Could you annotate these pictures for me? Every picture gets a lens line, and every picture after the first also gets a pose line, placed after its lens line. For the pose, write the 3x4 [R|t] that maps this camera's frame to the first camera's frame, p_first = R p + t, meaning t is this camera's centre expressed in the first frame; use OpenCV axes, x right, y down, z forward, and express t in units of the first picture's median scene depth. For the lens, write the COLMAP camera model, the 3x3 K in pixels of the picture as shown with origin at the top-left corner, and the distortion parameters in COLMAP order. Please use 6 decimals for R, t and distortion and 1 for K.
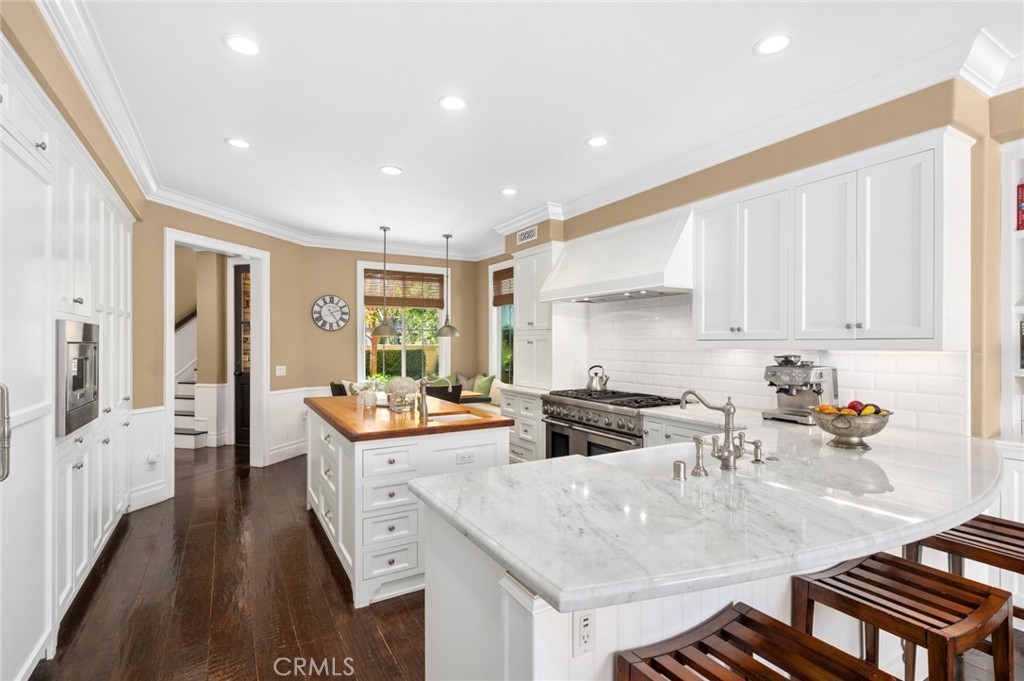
lens RADIAL K [[482.2, 0, 513.7], [0, 482.2, 341.1], [0, 0, 1]] dist [0.001858, -0.000241]
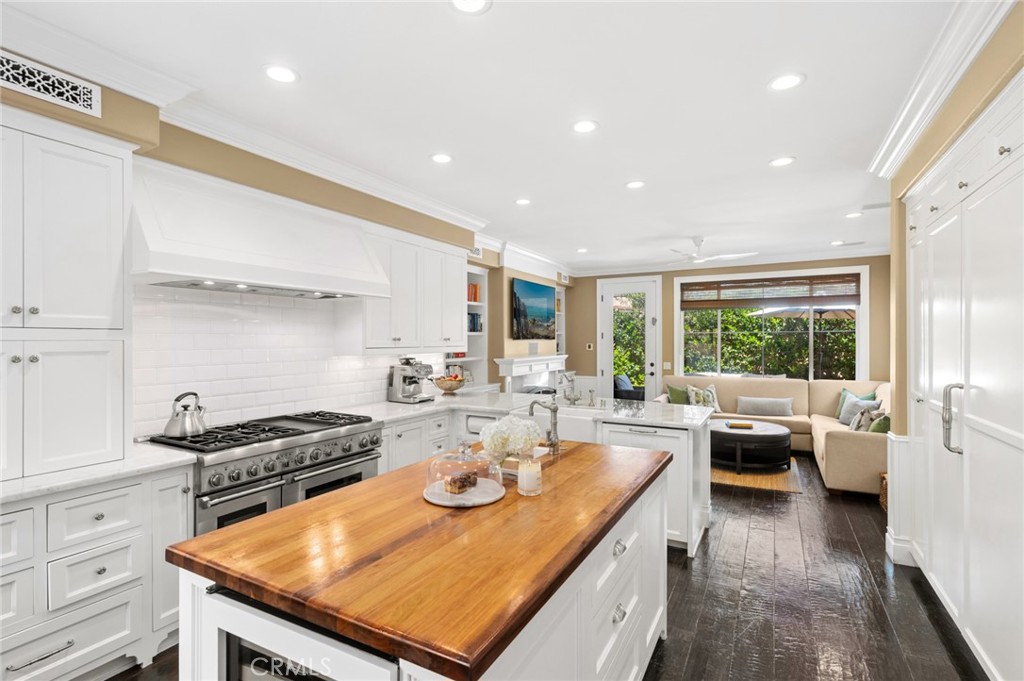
lens RADIAL K [[482.2, 0, 513.7], [0, 482.2, 341.1], [0, 0, 1]] dist [0.001858, -0.000241]
pose [[-0.512150, -0.000396, 0.858896, -0.442838], [-0.001475, 0.999999, -0.000418, -0.011005], [-0.858894, -0.001481, -0.512150, 0.777122]]
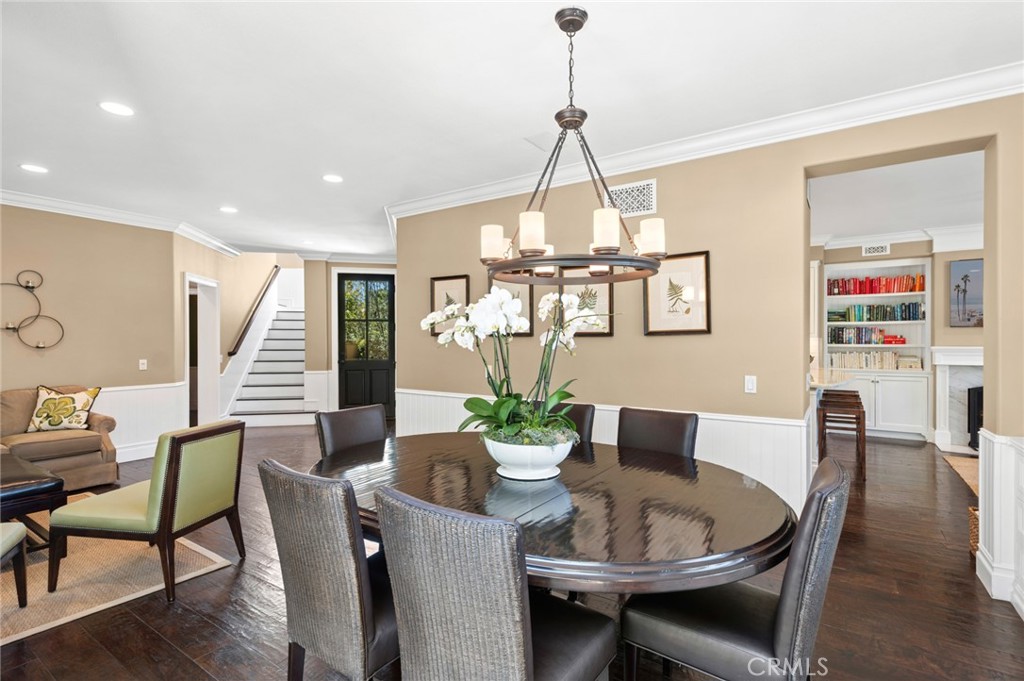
lens RADIAL K [[482.2, 0, 513.7], [0, 482.2, 341.1], [0, 0, 1]] dist [0.001858, -0.000241]
pose [[0.902805, -0.004745, 0.430024, -0.806733], [0.002392, 0.999979, 0.006012, 0.008163], [-0.430044, -0.004399, 0.902797, -0.339305]]
